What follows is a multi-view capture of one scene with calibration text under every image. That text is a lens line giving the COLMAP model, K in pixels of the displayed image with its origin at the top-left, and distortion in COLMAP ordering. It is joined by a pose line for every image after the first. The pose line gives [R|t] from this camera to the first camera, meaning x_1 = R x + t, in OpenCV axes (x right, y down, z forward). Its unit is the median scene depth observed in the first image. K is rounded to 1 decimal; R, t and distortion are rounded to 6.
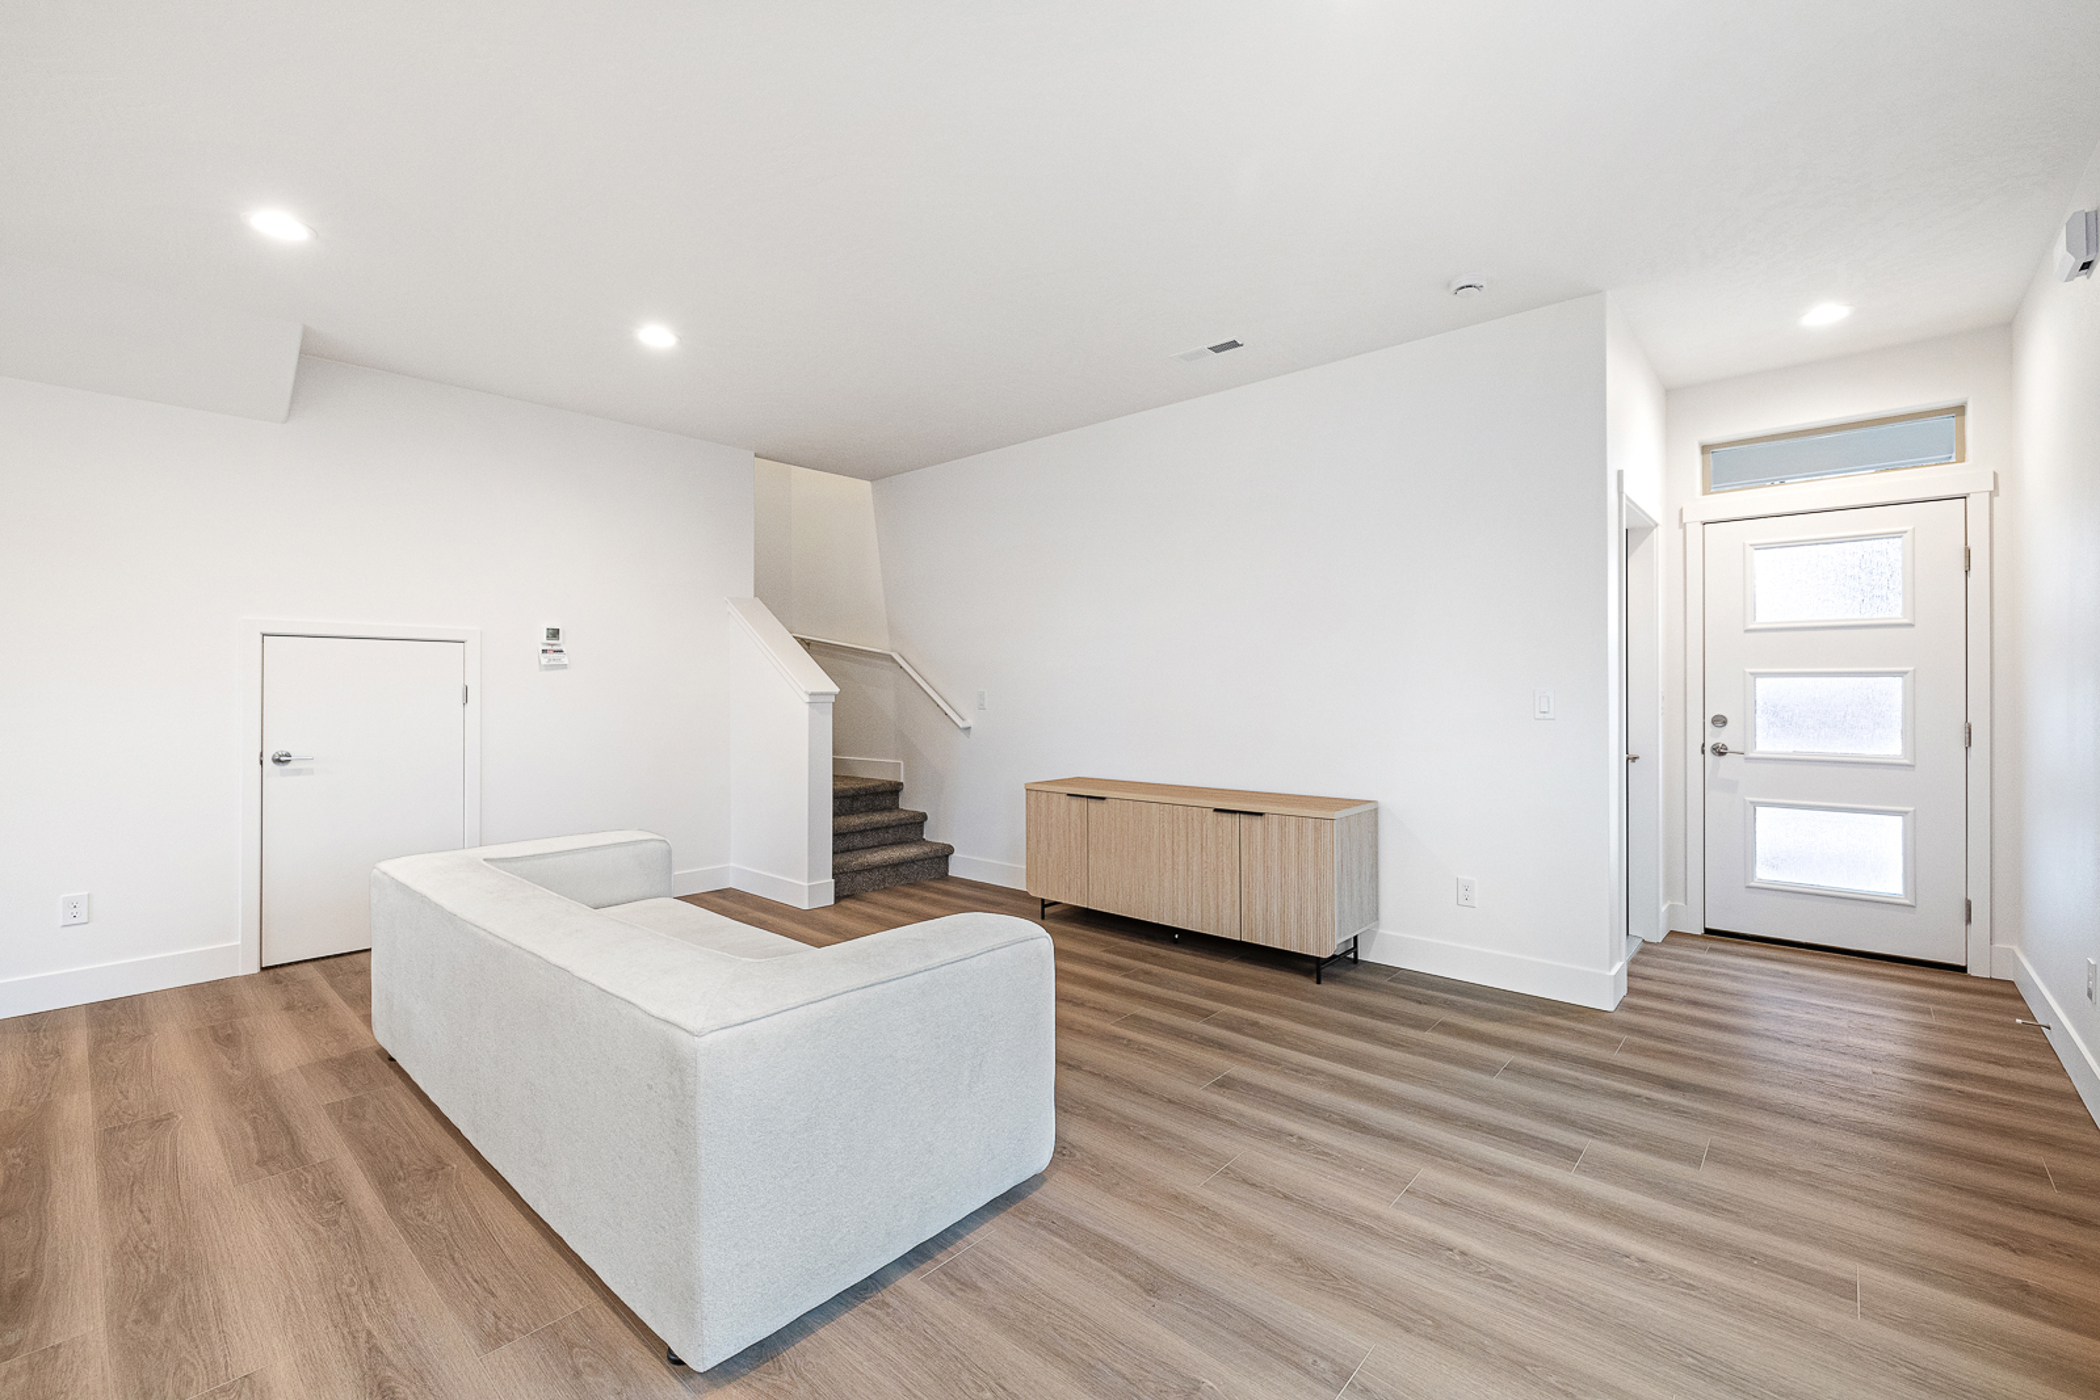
lens RADIAL K [[903.2, 0, 1048.1], [0, 903.2, 674.8], [0, 0, 1]] dist [0.000565, 0.000138]
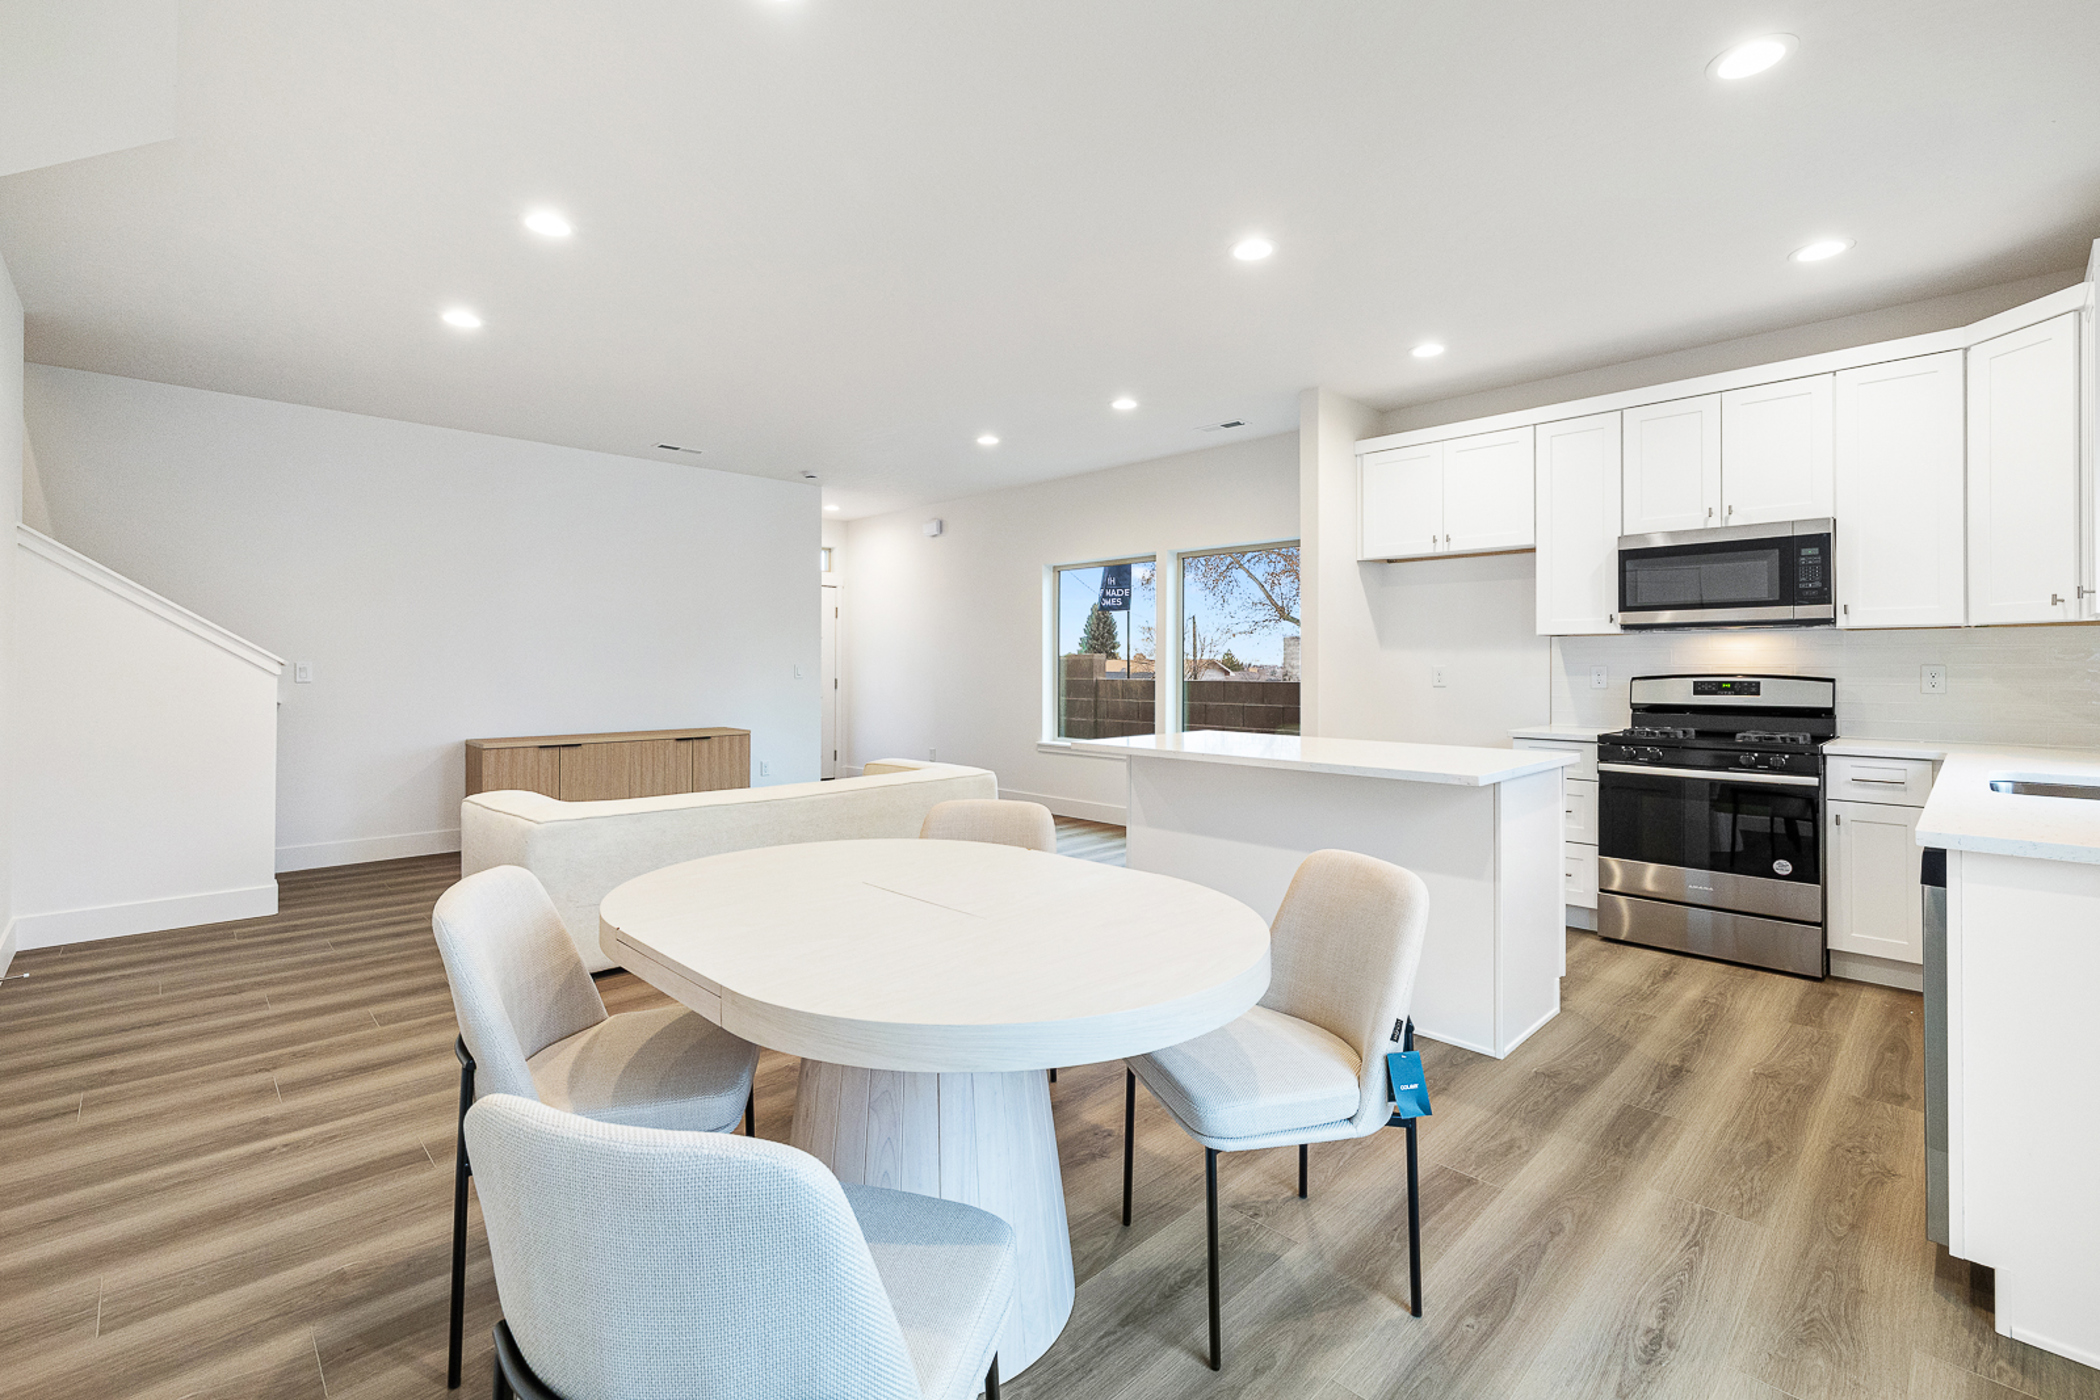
lens RADIAL K [[903.2, 0, 1048.1], [0, 903.2, 674.8], [0, 0, 1]] dist [0.000565, 0.000138]
pose [[0.066024, -0.000259, 0.997818, -1.201030], [0.001483, 0.999999, 0.000162, 0.041824], [-0.997817, 0.001469, 0.066024, 0.278393]]
